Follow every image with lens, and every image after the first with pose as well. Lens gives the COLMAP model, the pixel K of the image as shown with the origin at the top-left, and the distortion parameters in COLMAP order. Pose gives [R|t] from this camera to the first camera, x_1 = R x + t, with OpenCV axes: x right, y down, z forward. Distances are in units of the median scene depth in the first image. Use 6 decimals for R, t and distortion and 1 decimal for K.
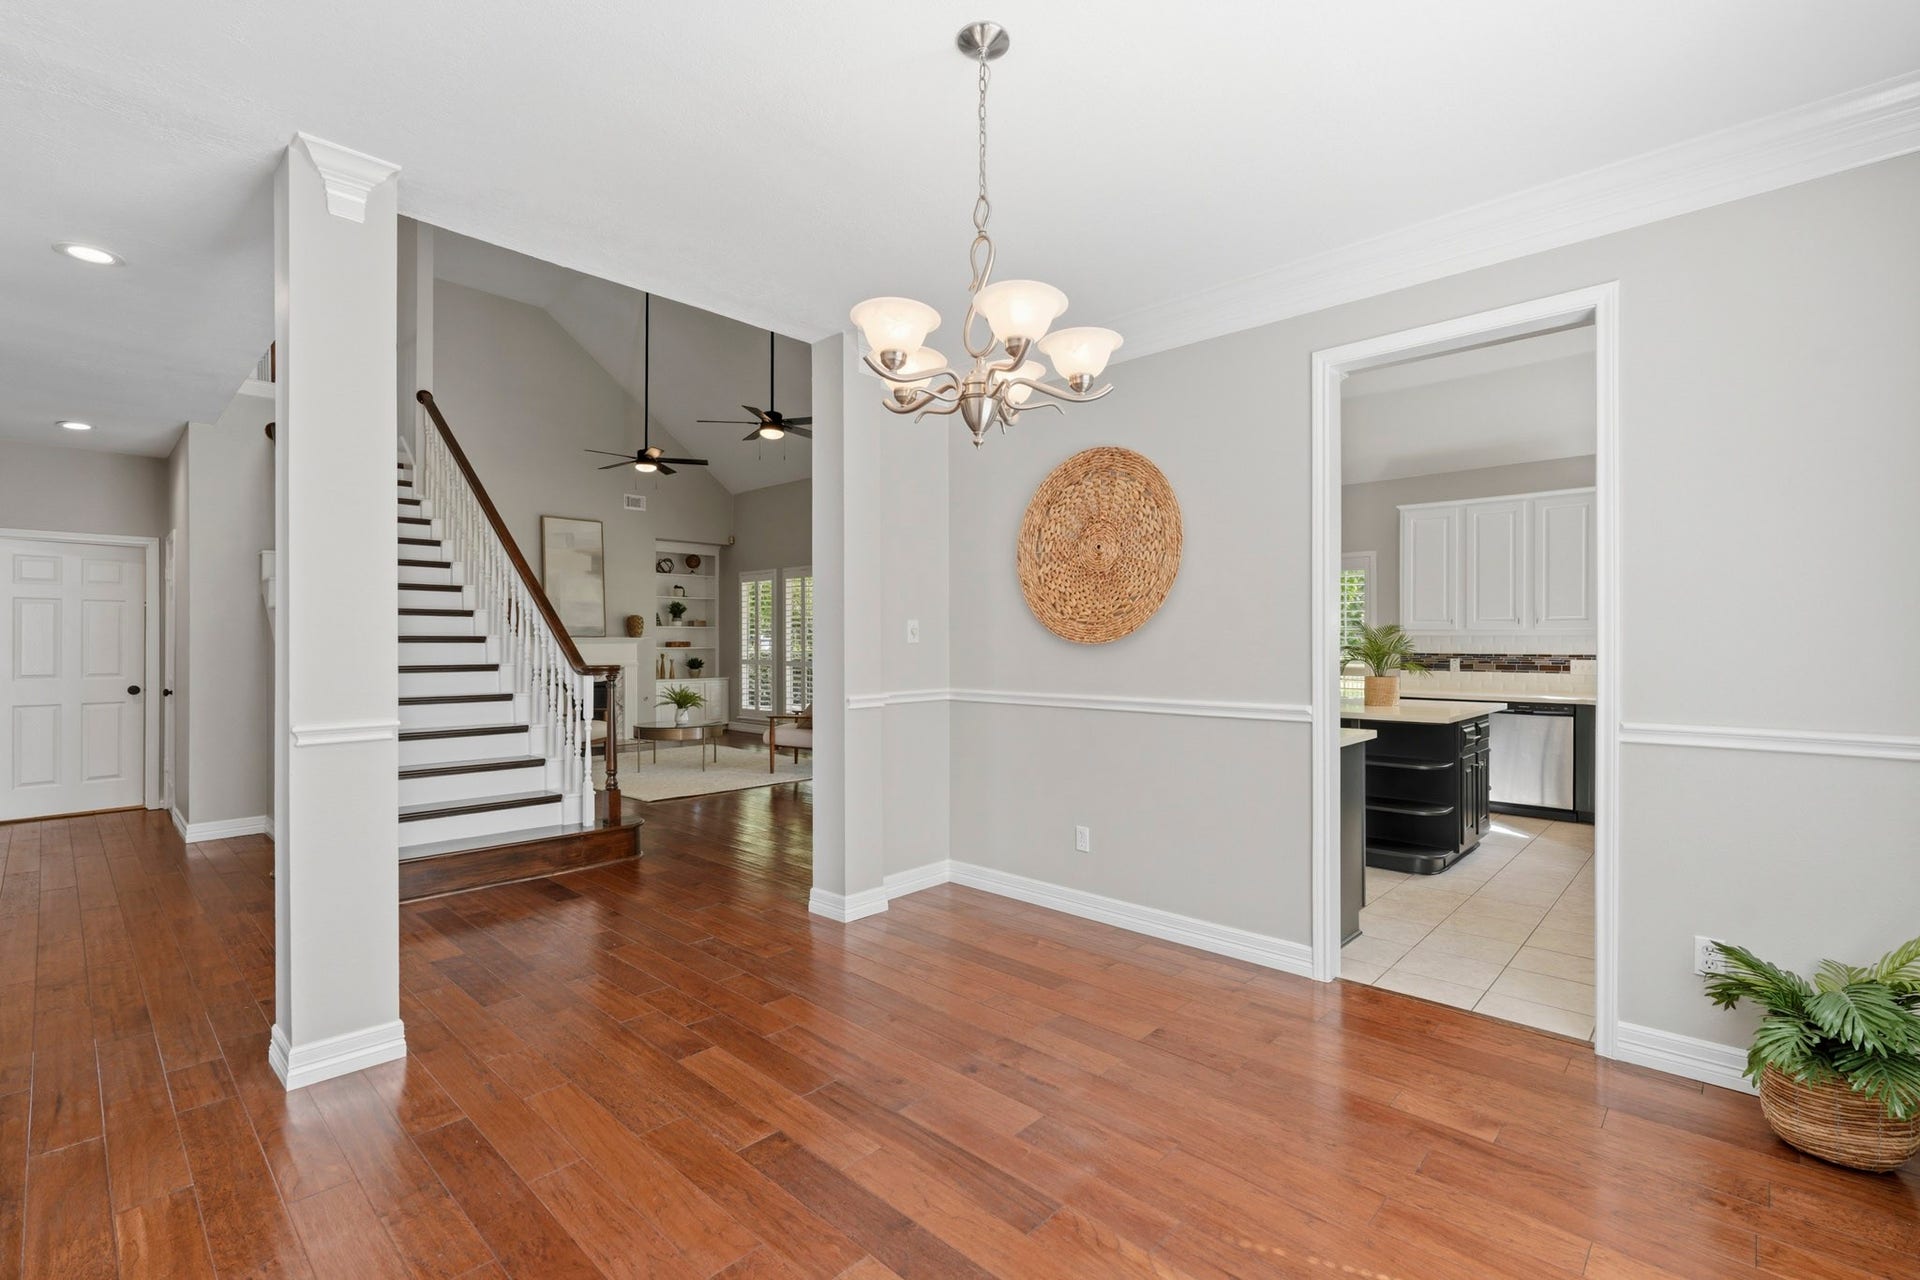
lens RADIAL K [[857.1, 0, 957.2], [0, 857.1, 641.4], [0, 0, 1]] dist [0.000618, 0.000015]
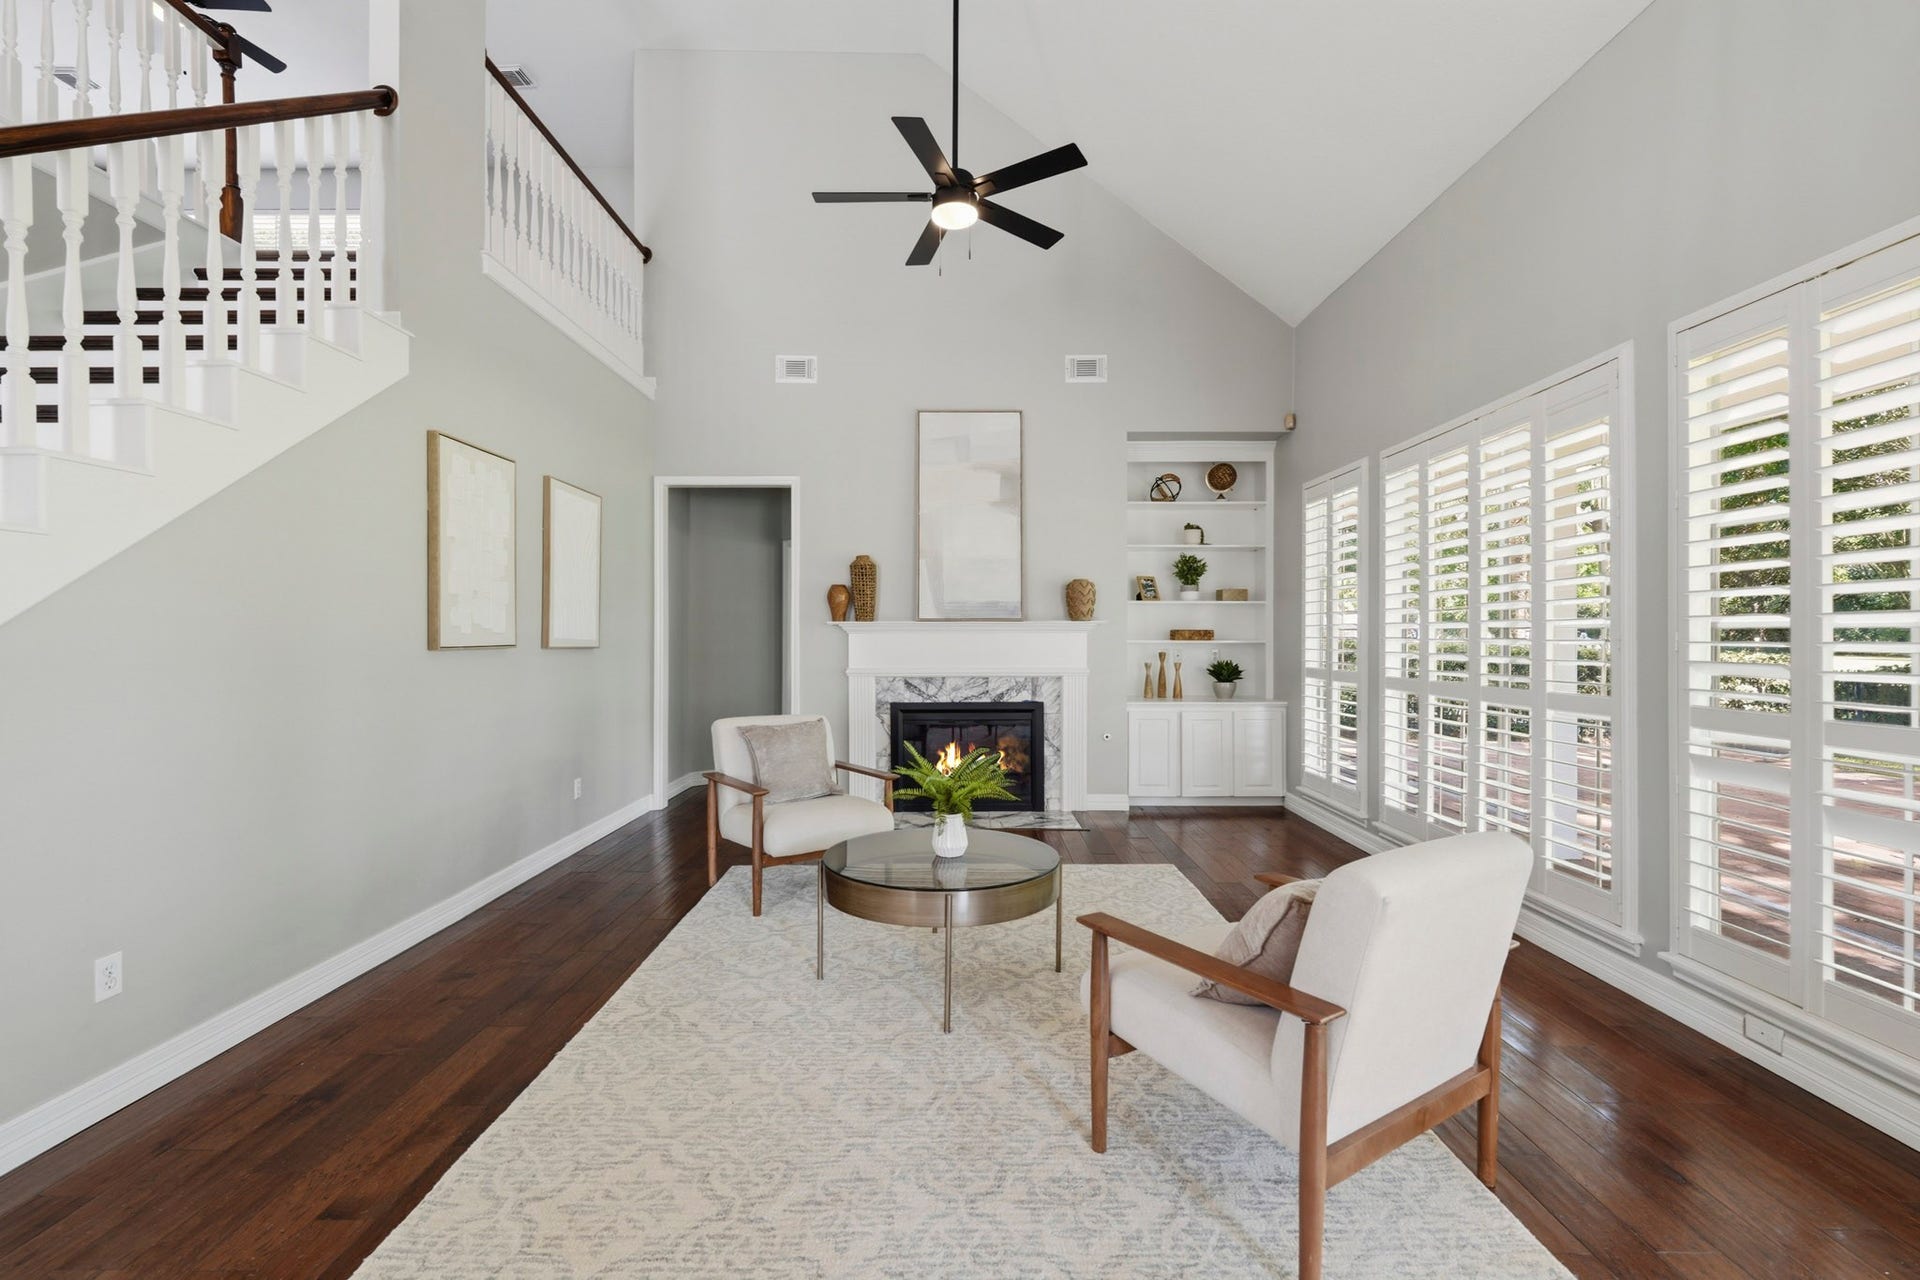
lens RADIAL K [[857.1, 0, 959.6], [0, 857.1, 637.9], [0, 0, 1]] dist [0.000618, 0.000015]
pose [[0.681215, 0.006385, -0.732055, -0.036895], [-0.001881, 0.999974, 0.006972, 0.001865], [0.732081, -0.003373, 0.681210, 0.540648]]
